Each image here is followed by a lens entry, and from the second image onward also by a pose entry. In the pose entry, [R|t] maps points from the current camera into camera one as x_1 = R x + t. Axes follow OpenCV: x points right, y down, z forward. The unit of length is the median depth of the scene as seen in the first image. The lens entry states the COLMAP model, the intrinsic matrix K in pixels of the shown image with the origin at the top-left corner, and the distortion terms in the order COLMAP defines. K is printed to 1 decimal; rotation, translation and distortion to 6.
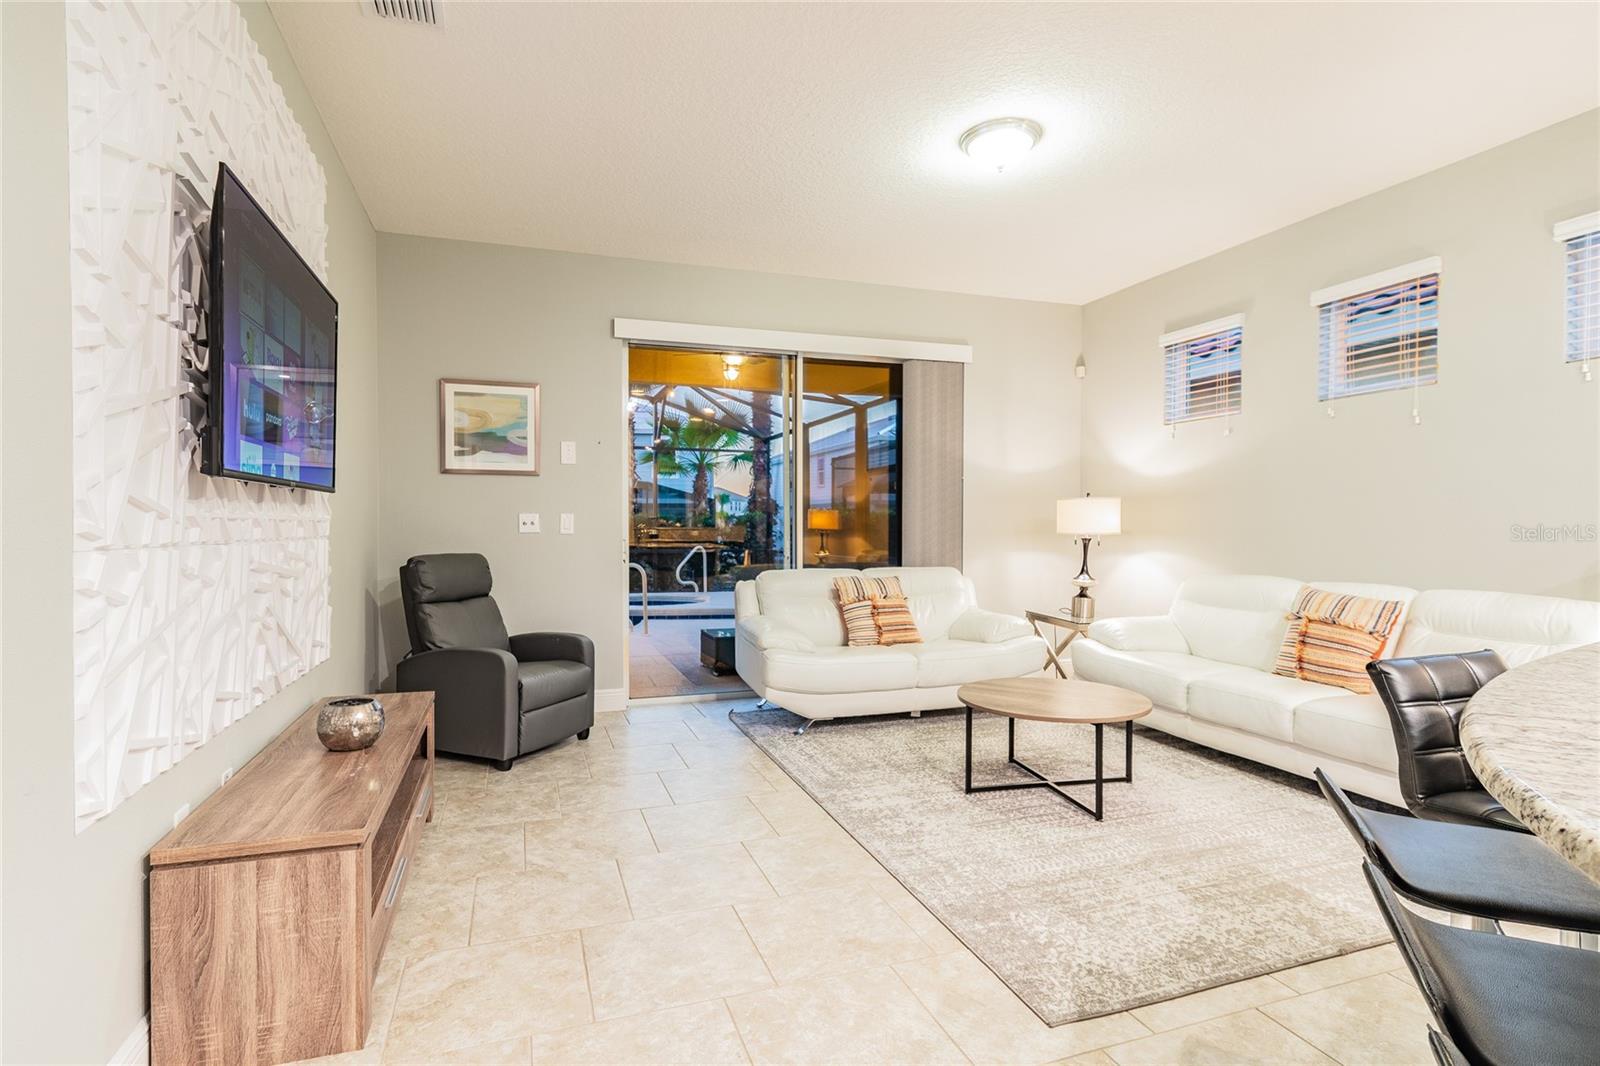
lens RADIAL K [[785.9, 0, 776.2], [0, 785.9, 530.4], [0, 0, 1]] dist [0.001474, 0.000120]
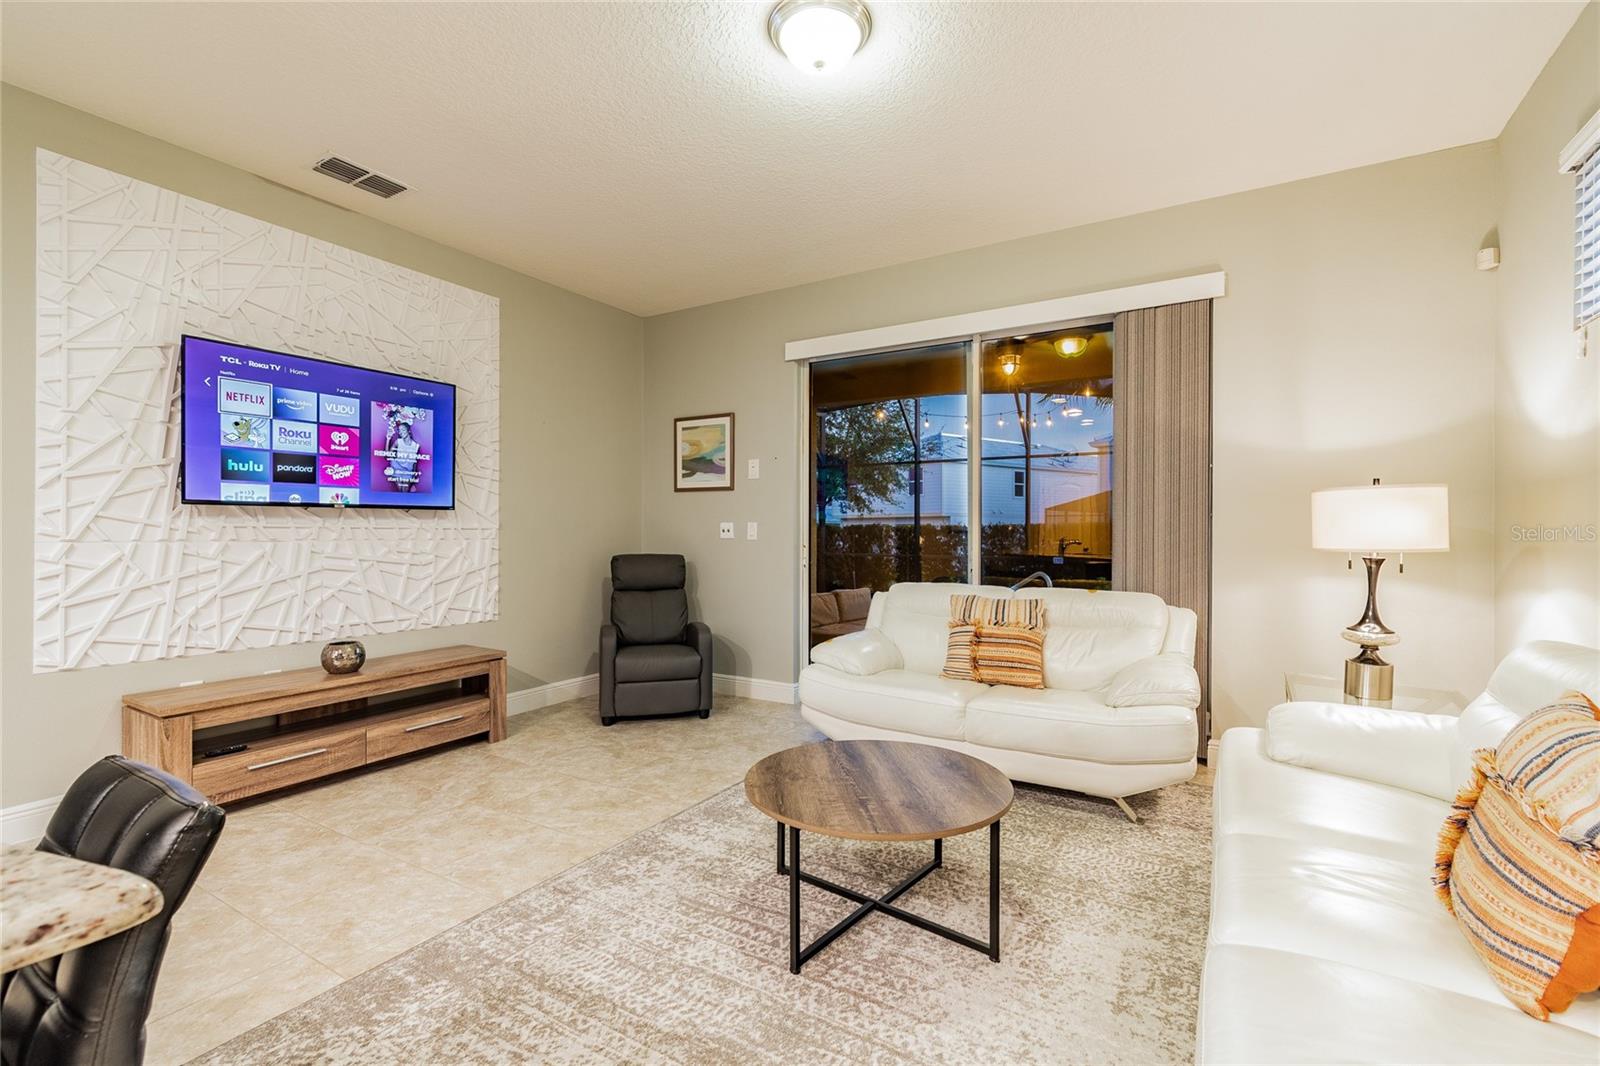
lens RADIAL K [[705.5, 0, 795.9], [0, 705.5, 527.2], [0, 0, 1]] dist [0.010228, -0.000300]
pose [[0.645333, -0.002437, -0.763897, 0.656592], [-0.010179, 0.999879, -0.011788, -0.003137], [0.763833, 0.015383, 0.645230, 0.451082]]
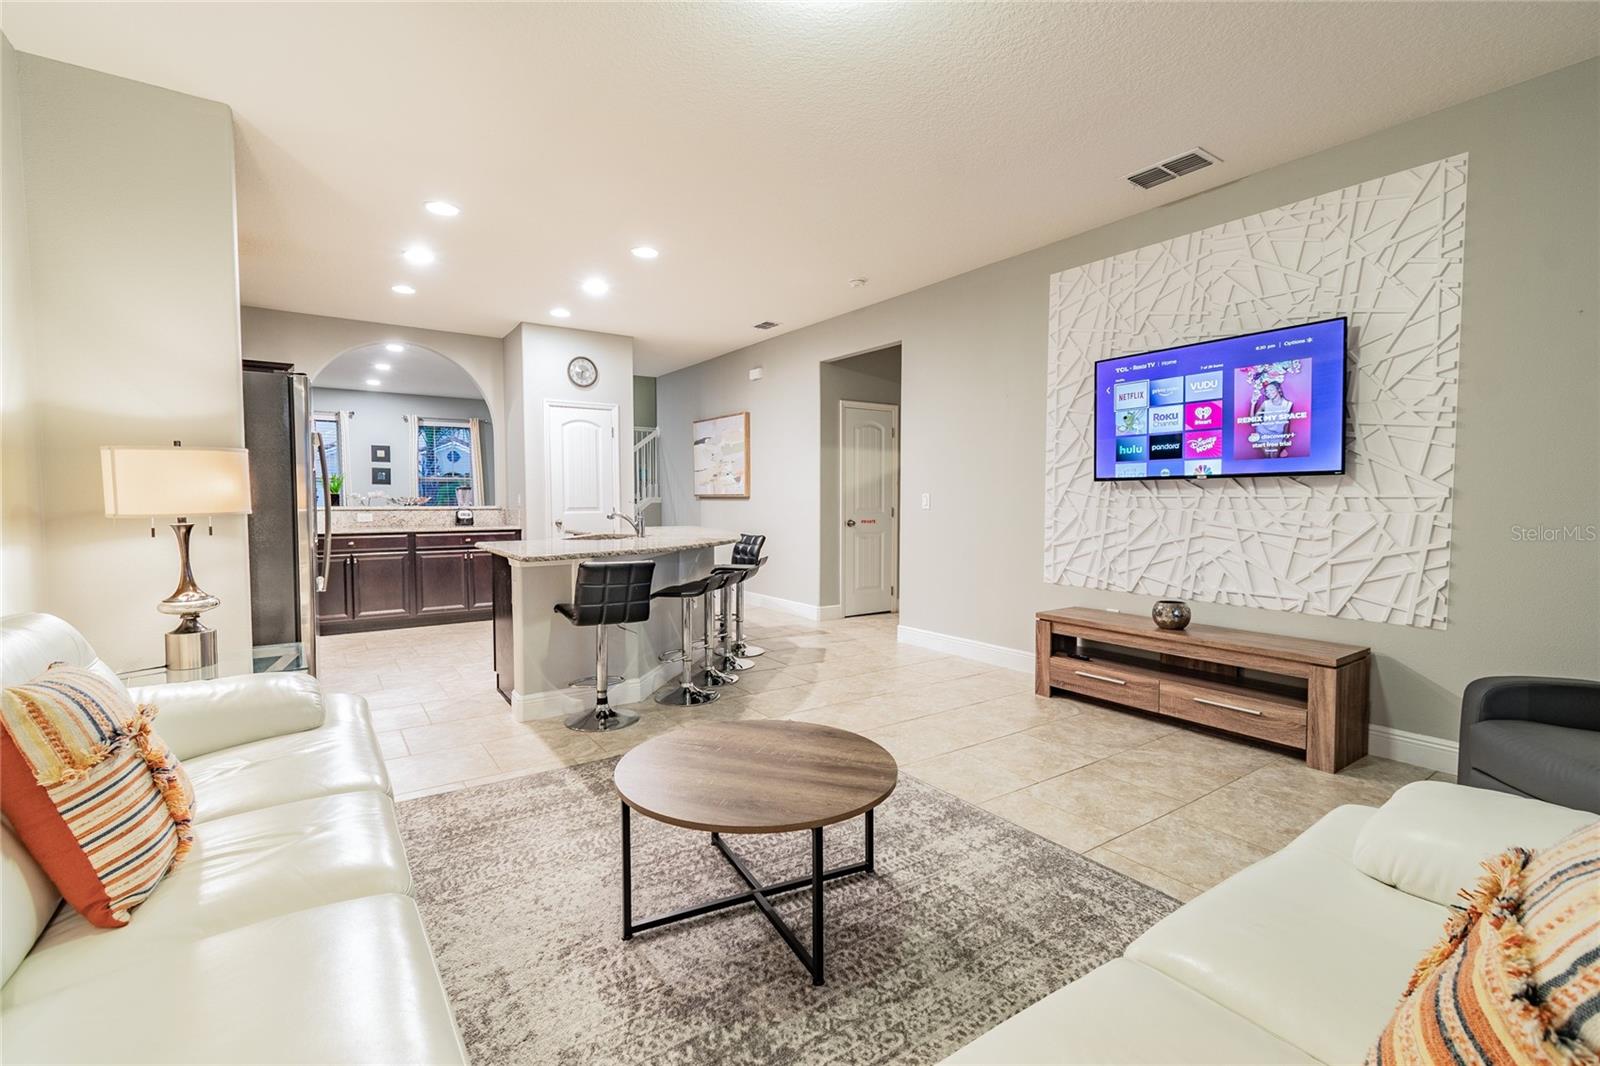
lens RADIAL K [[705.5, 0, 795.9], [0, 705.5, 527.2], [0, 0, 1]] dist [0.010228, -0.000300]
pose [[-0.958436, 0.011987, -0.285056, 0.406566], [-0.002630, 0.998703, 0.050837, -0.013769], [0.285296, 0.049474, -0.957162, 1.312617]]
